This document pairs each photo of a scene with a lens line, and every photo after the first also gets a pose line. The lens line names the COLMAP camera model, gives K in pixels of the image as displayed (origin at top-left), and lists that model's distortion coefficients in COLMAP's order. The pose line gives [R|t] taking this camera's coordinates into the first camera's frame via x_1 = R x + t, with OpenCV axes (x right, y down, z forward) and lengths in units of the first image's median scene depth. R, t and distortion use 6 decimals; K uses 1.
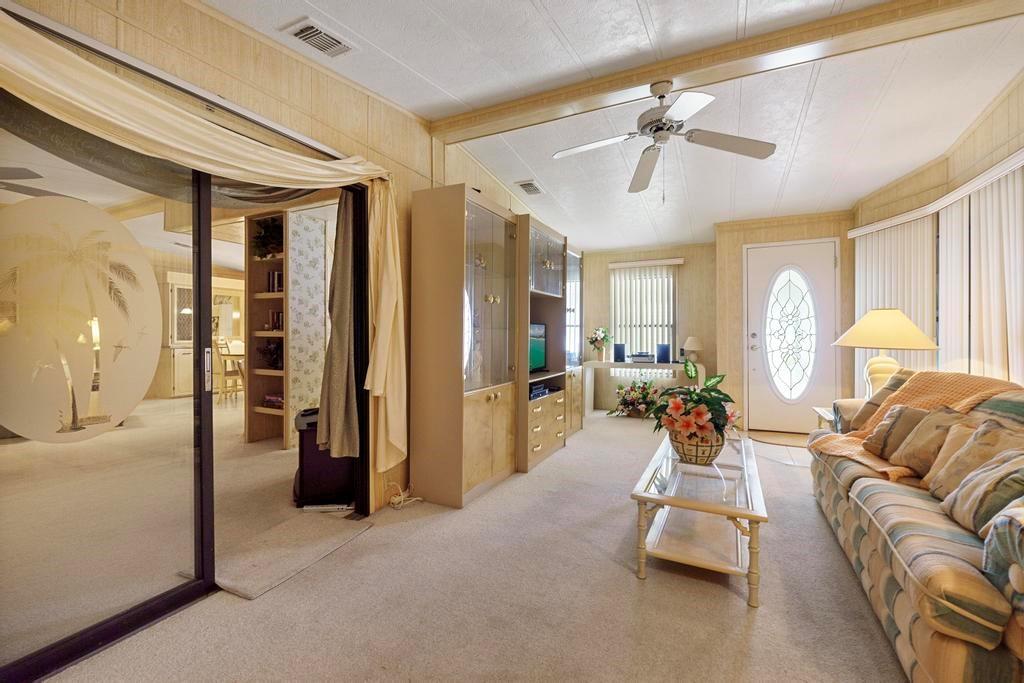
lens RADIAL K [[430.8, 0, 510.0], [0, 430.8, 334.6], [0, 0, 1]] dist [-0.007338, 0.000386]
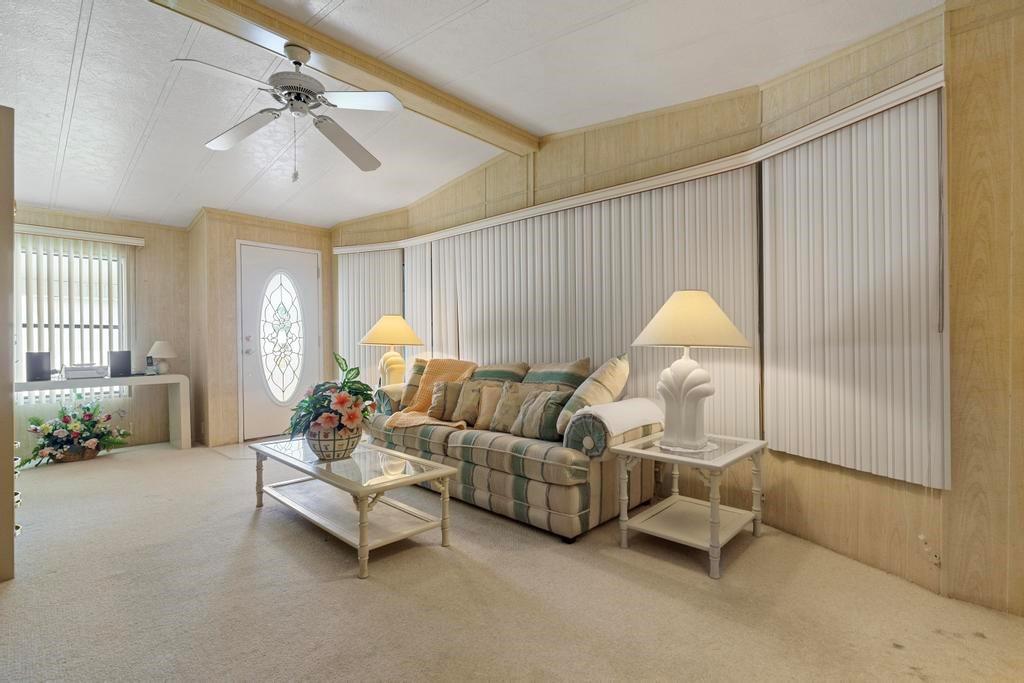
lens RADIAL K [[473.1, 0, 508.7], [0, 473.1, 345.2], [0, 0, 1]] dist [-0.004943, -0.000445]
pose [[0.298453, -0.003810, 0.954417, -0.254678], [0.011236, 0.999937, 0.000478, 0.022869], [-0.954358, 0.010582, 0.298477, 0.160009]]
